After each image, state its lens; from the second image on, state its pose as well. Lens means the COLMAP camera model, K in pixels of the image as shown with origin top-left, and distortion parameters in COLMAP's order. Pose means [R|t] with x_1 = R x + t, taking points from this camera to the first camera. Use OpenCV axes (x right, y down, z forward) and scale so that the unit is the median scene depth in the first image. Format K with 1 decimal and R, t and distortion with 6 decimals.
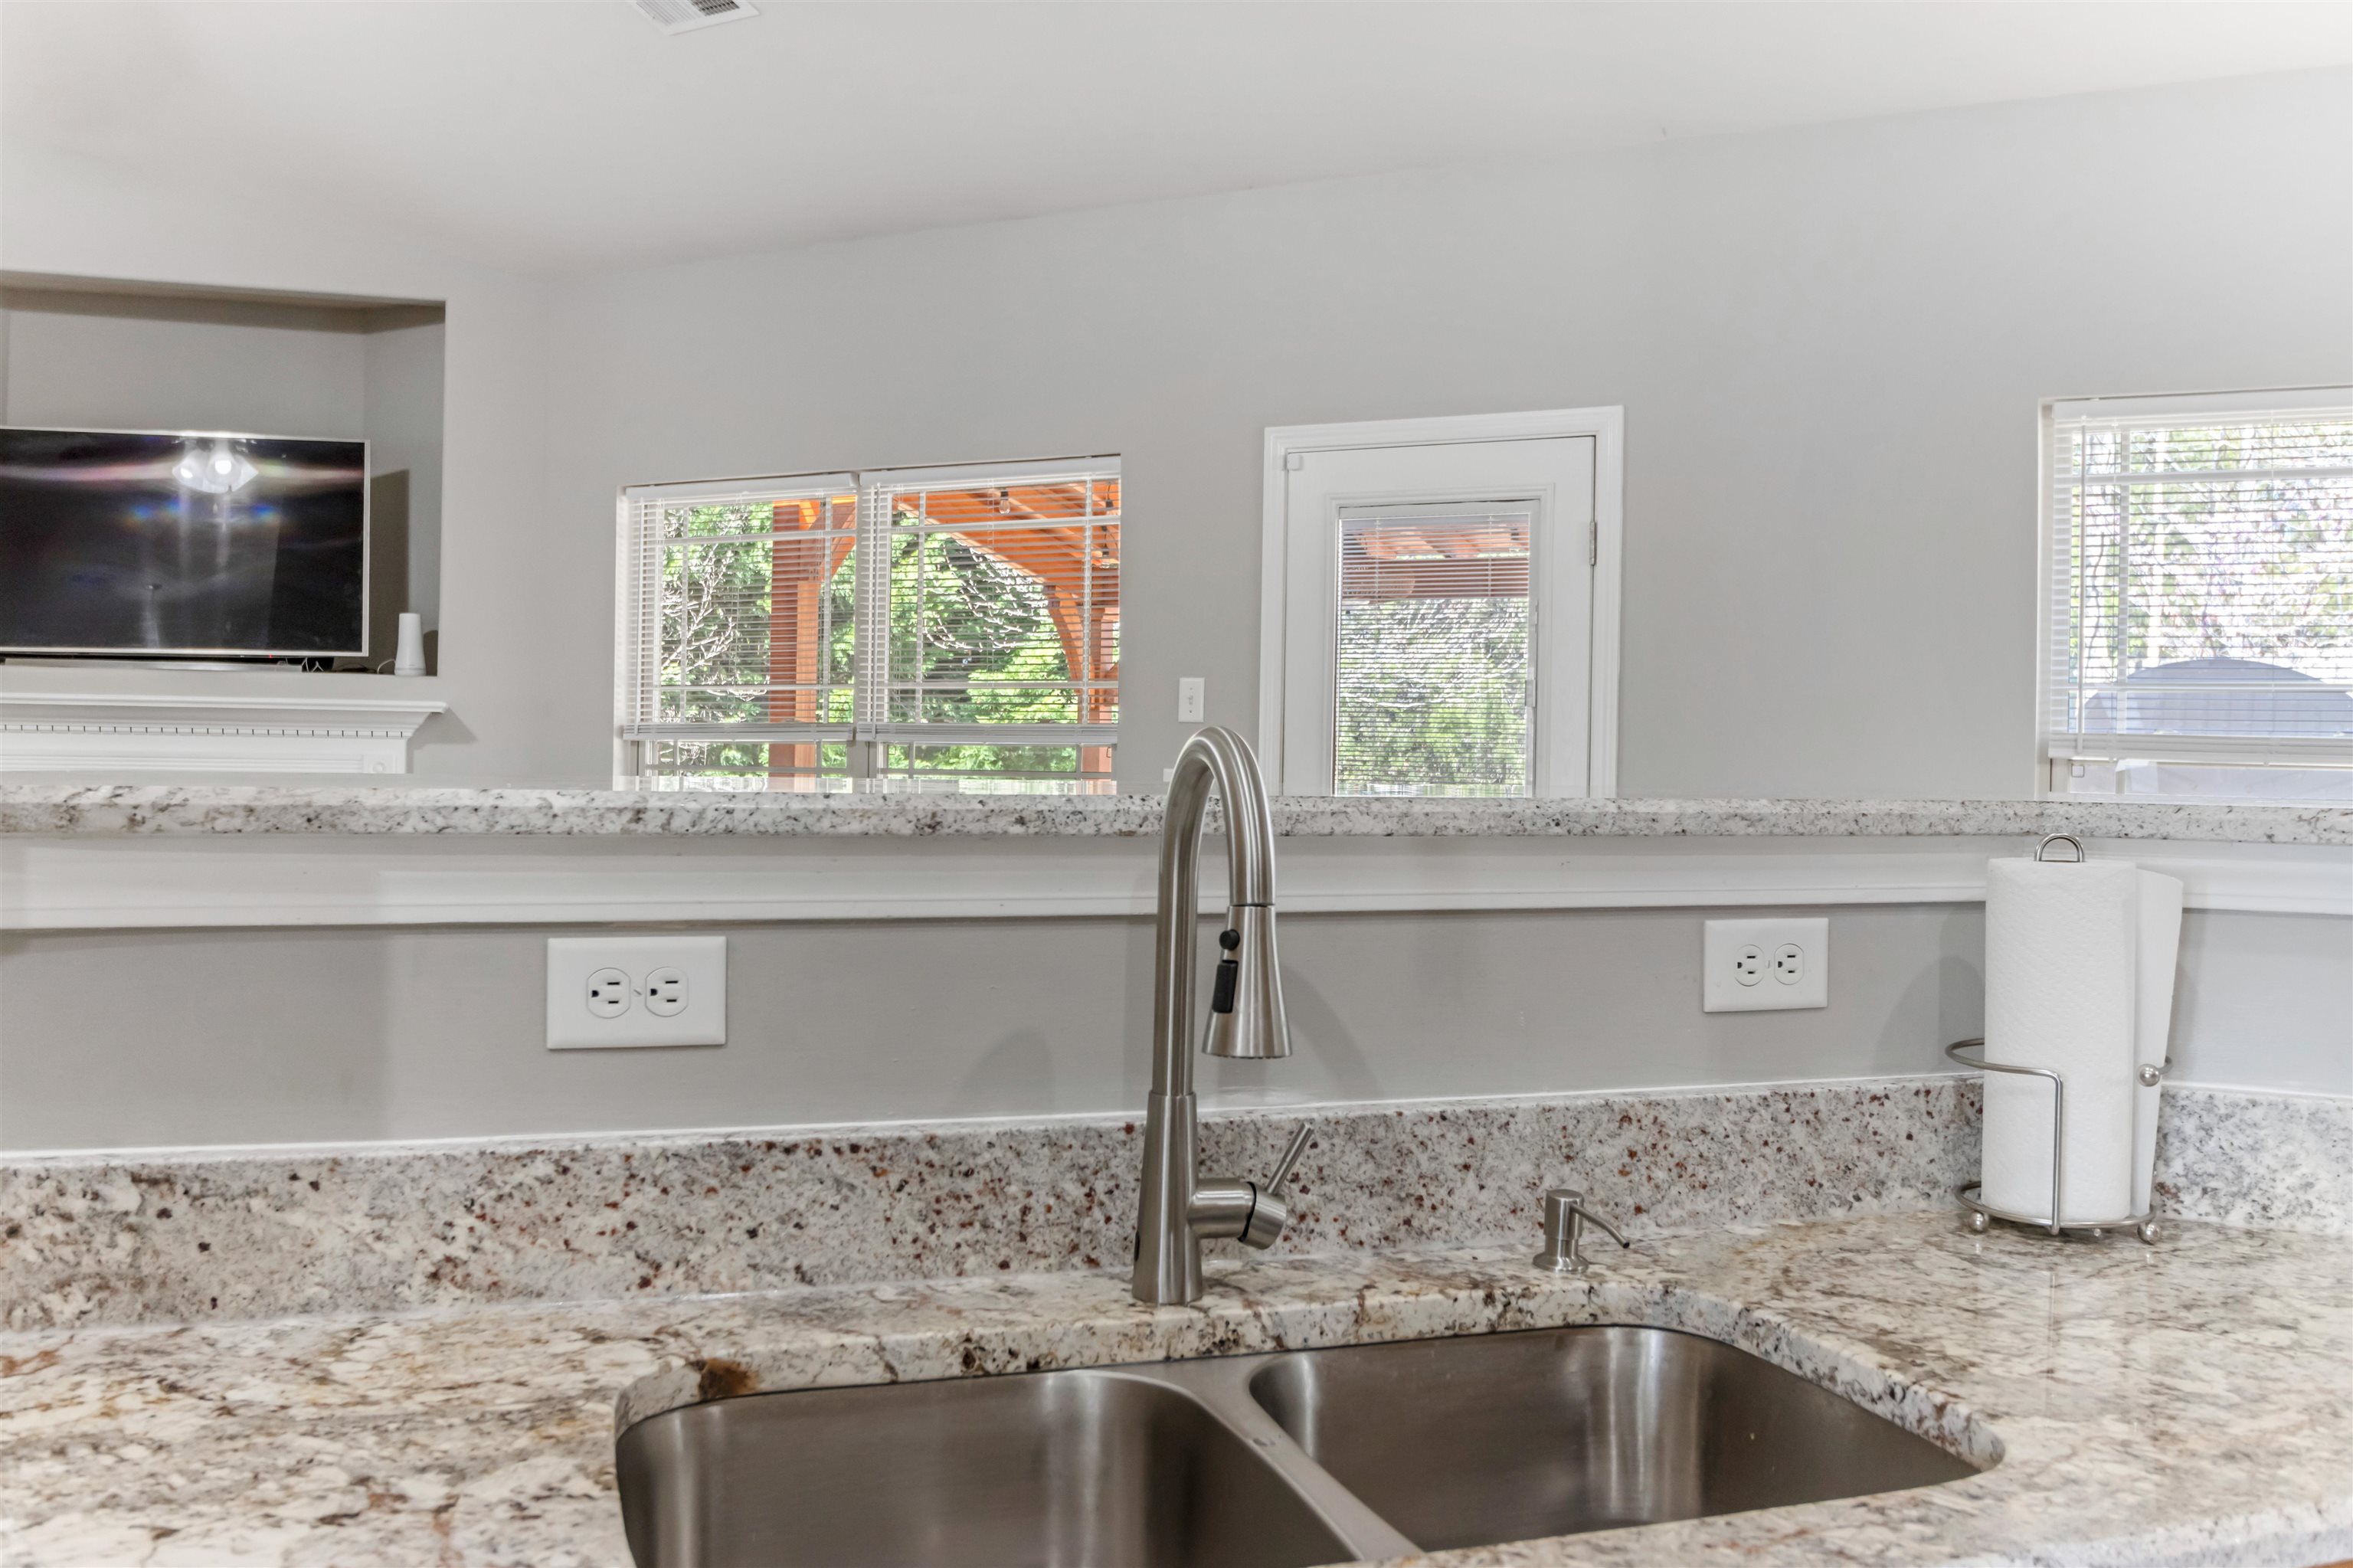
lens RADIAL K [[2020.0, 0, 1176.5], [0, 2020.0, 784.0], [0, 0, 1]] dist [-0.067862, 0.000360]
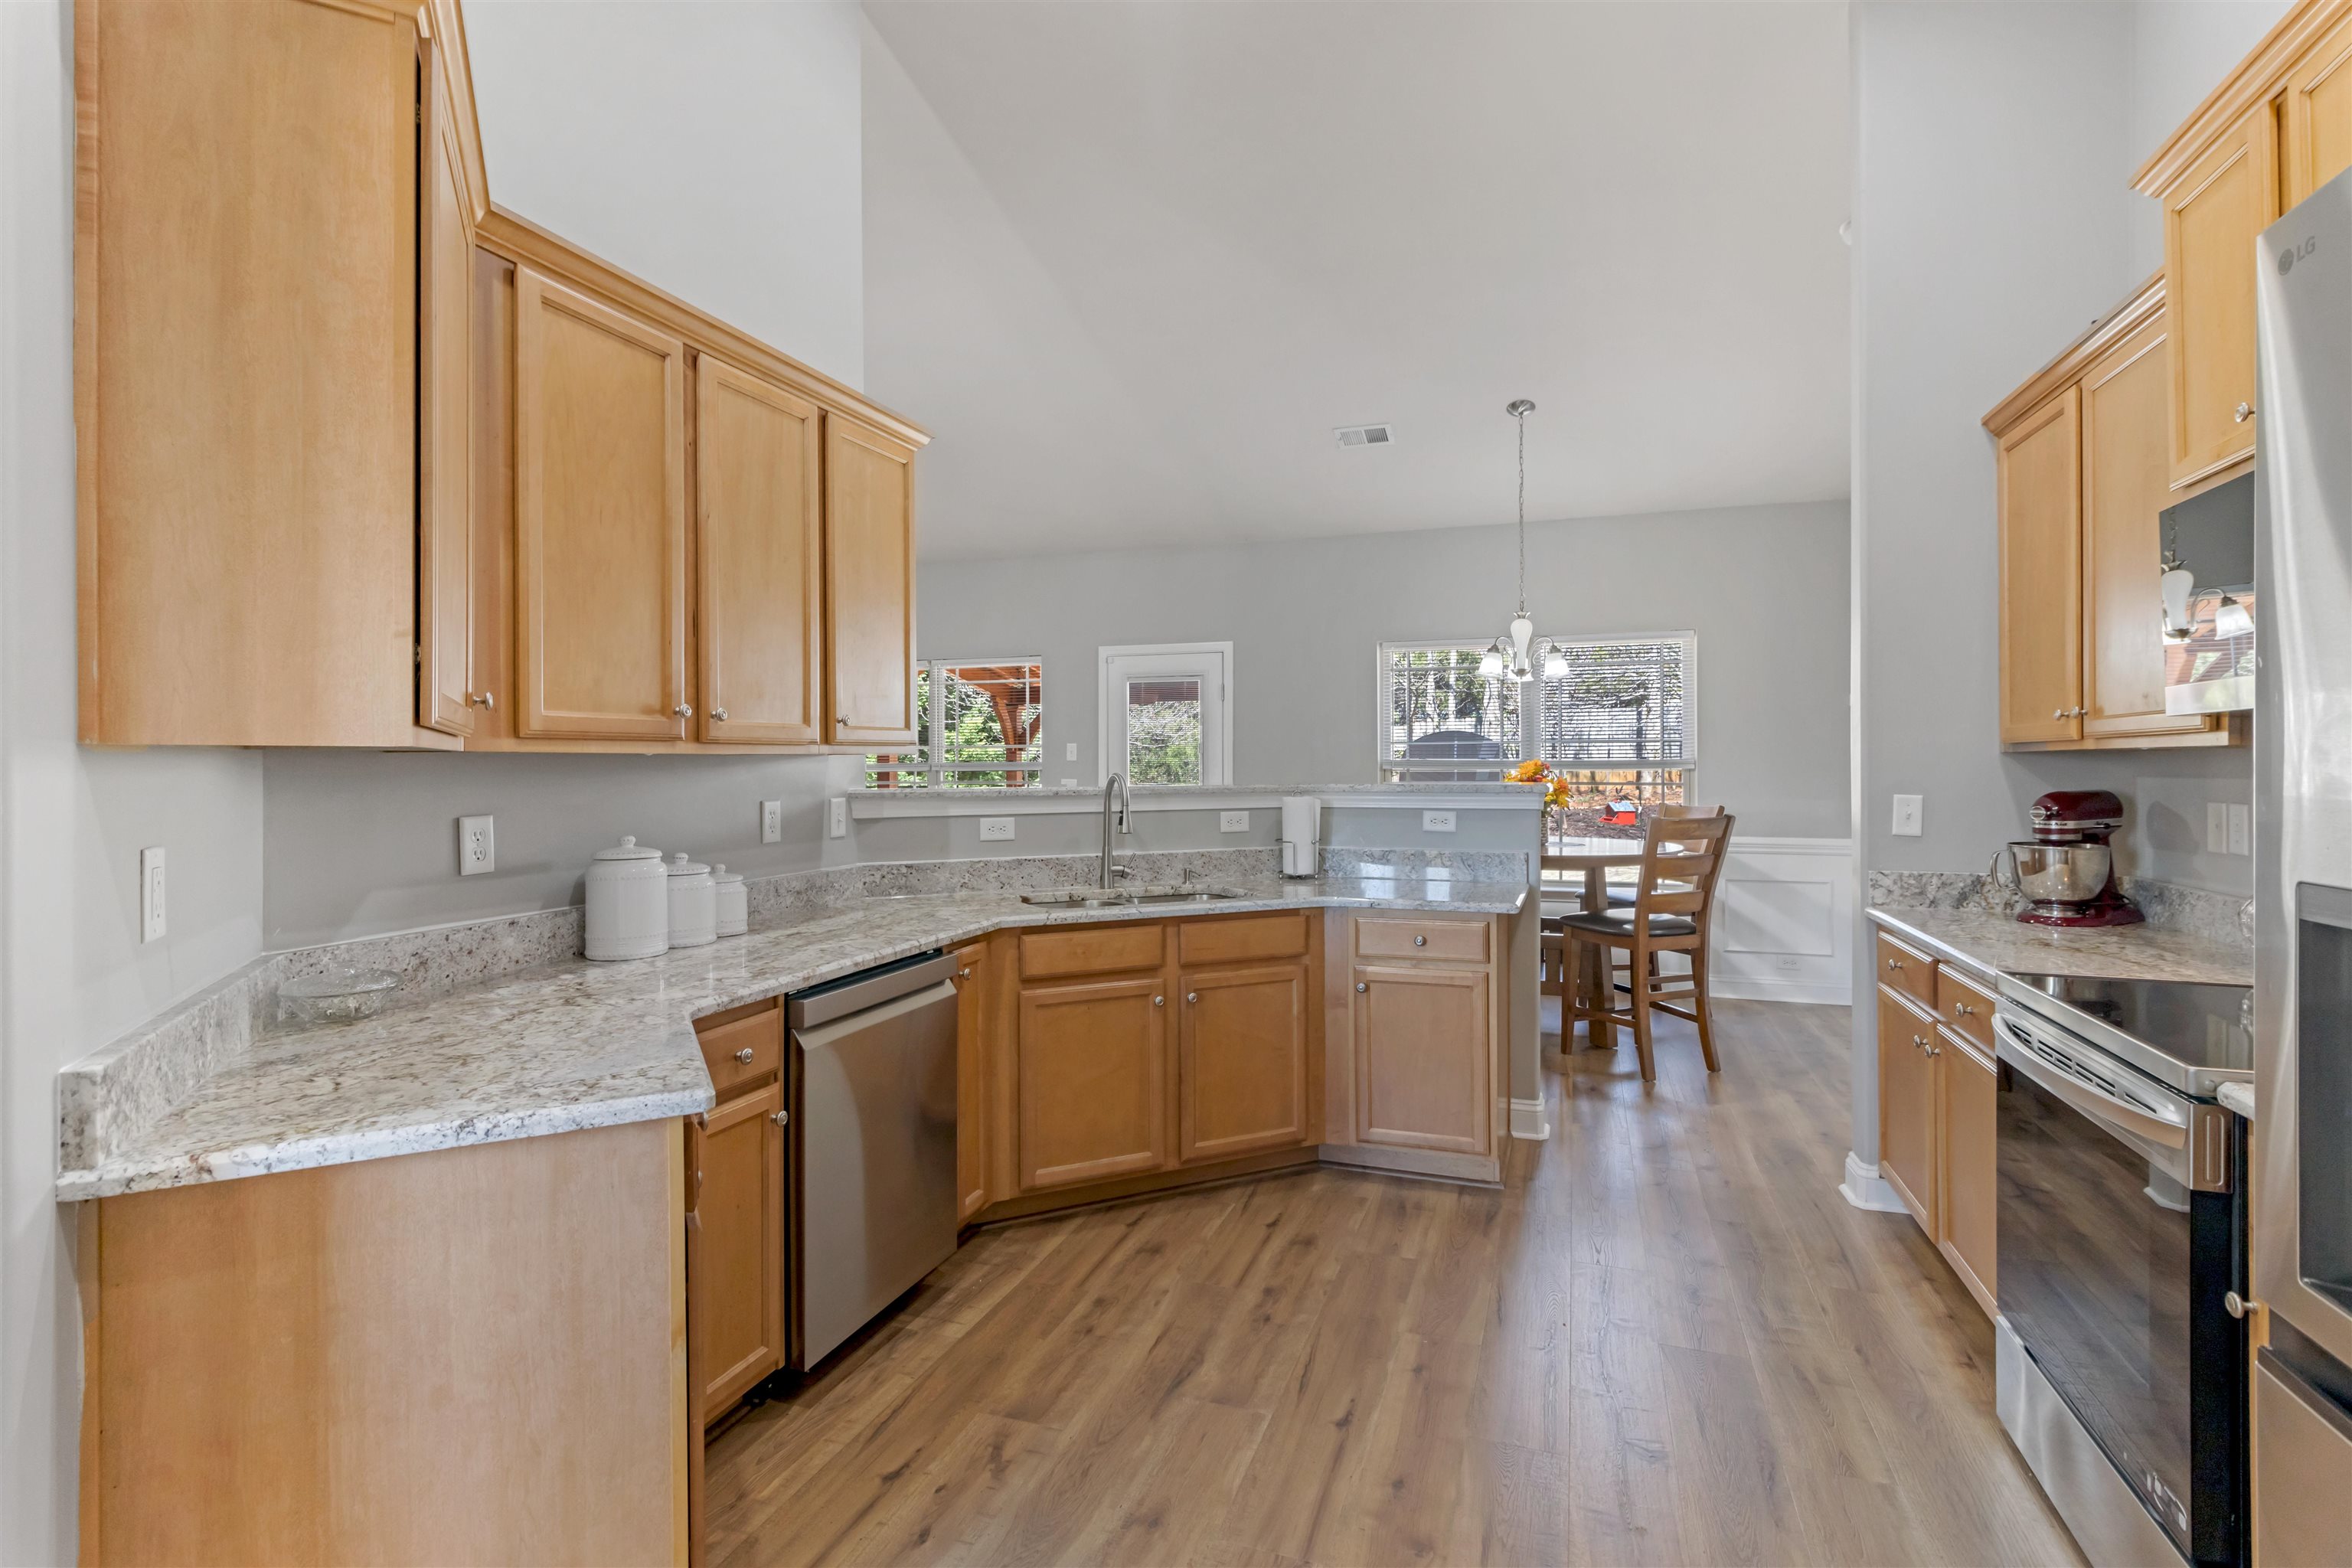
lens RADIAL K [[1138.9, 0, 1169.9], [0, 1138.9, 767.6], [0, 0, 1]] dist [0.000511, -0.000176]
pose [[0.992044, -0.019078, 0.124436, -0.170072], [0.020873, 0.999696, -0.013137, -0.000733], [-0.124147, 0.015630, 0.992141, -1.571758]]
